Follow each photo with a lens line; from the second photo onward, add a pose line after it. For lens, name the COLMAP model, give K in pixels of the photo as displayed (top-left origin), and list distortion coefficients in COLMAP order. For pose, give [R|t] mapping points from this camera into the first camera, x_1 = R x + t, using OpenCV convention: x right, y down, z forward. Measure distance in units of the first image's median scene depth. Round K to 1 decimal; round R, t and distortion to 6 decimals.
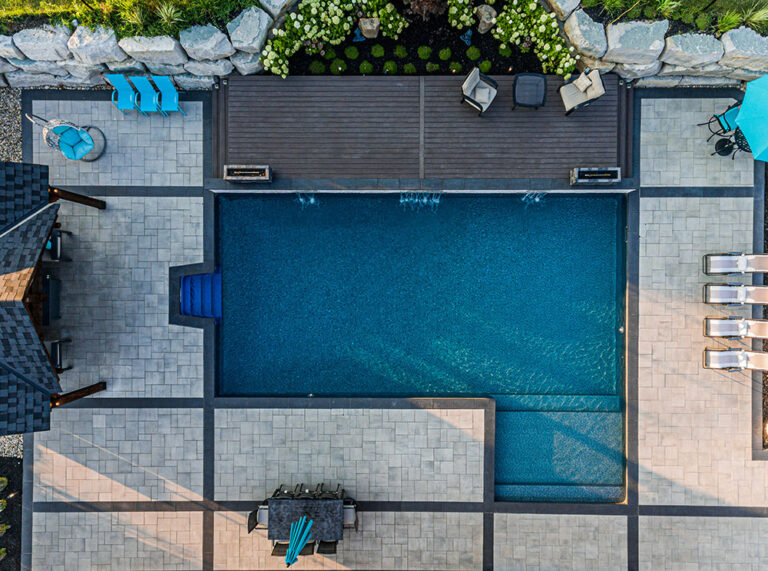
lens RADIAL K [[458.7, 0, 391.1], [0, 458.7, 286.5], [0, 0, 1]] dist [0.020076, -0.000455]
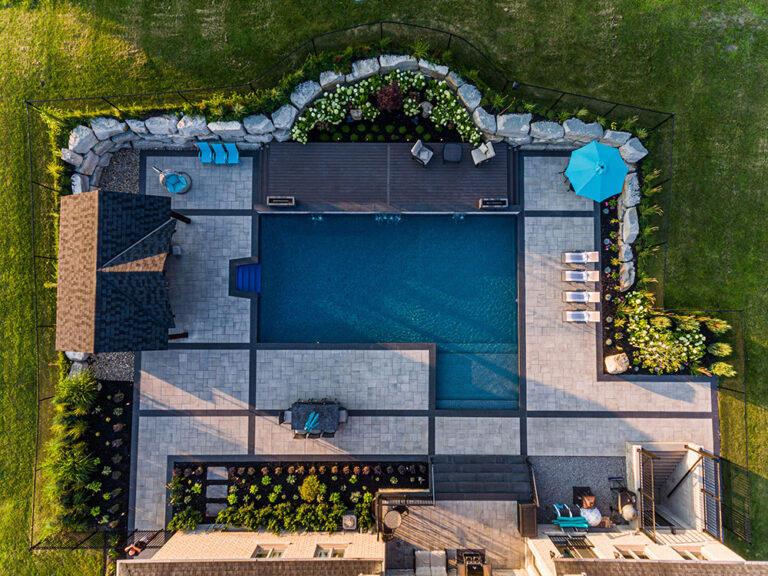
lens RADIAL K [[455.8, 0, 390.8], [0, 455.8, 286.8], [0, 0, 1]] dist [0.016682, 0.001631]
pose [[0.999954, 0.000638, 0.009548, 0.058503], [-0.000133, 0.998604, -0.052818, 0.135733], [-0.009568, 0.052815, 0.998558, -0.577085]]
